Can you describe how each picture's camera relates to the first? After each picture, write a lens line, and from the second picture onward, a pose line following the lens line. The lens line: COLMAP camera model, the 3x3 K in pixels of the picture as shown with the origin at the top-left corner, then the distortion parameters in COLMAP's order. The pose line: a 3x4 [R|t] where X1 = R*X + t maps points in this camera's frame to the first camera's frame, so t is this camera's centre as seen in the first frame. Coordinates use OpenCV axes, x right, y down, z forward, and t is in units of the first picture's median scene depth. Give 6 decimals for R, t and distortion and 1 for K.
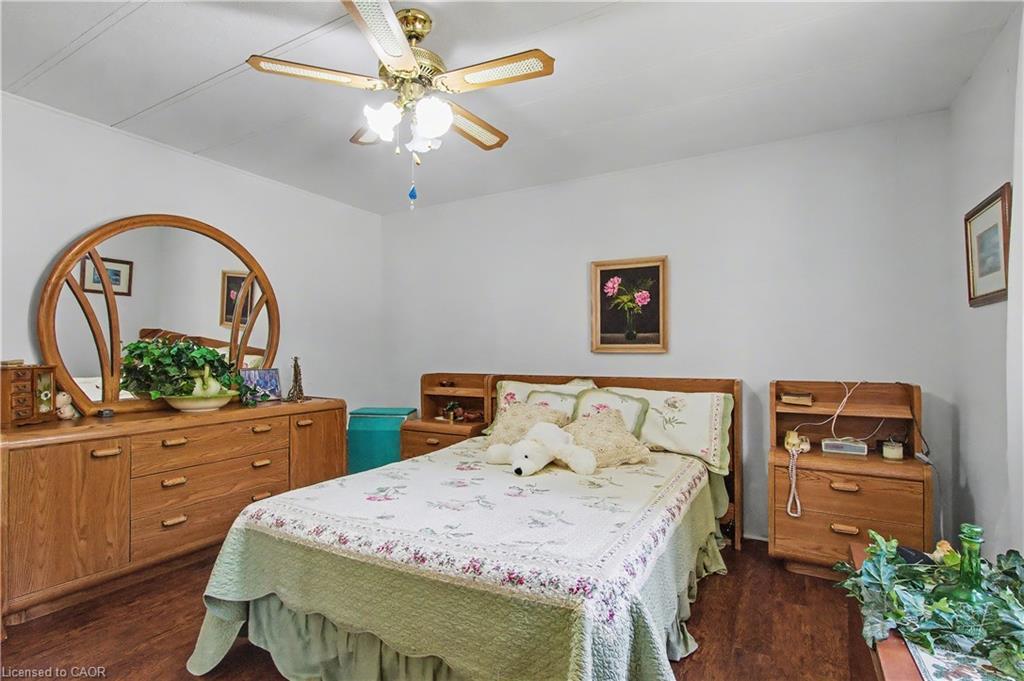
lens RADIAL K [[475.9, 0, 505.0], [0, 475.9, 347.0], [0, 0, 1]] dist [-0.000196, 0.010937]
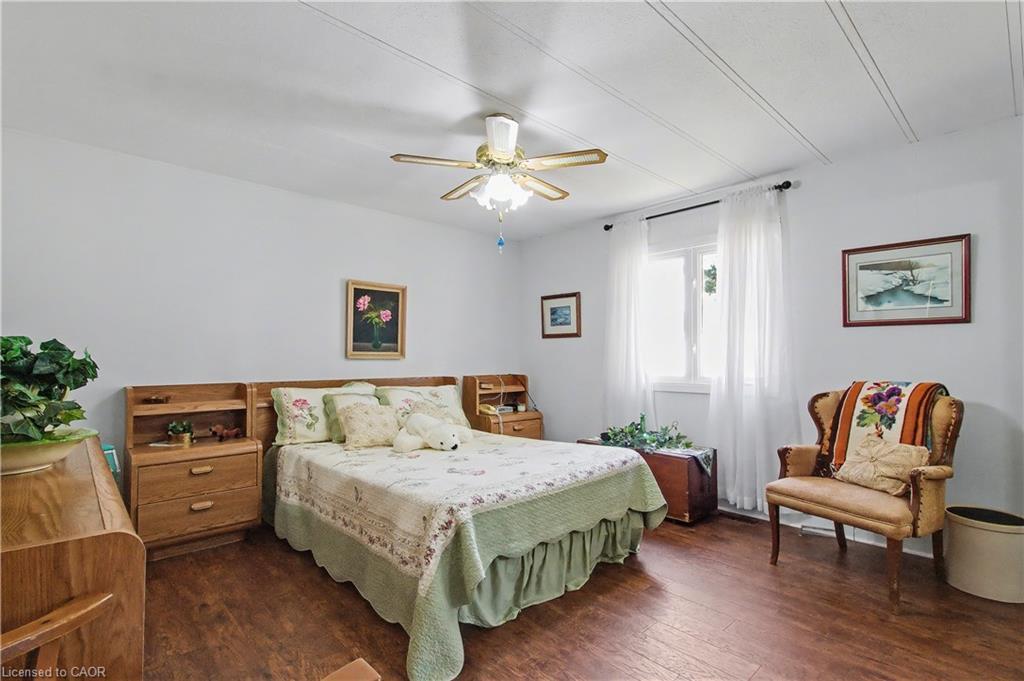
lens RADIAL K [[475.9, 0, 505.0], [0, 475.9, 347.0], [0, 0, 1]] dist [-0.000196, 0.010937]
pose [[0.319866, 0.027769, 0.947056, -0.797820], [-0.013127, 0.999604, -0.024877, 0.007467], [-0.947372, -0.004475, 0.320104, 0.292799]]
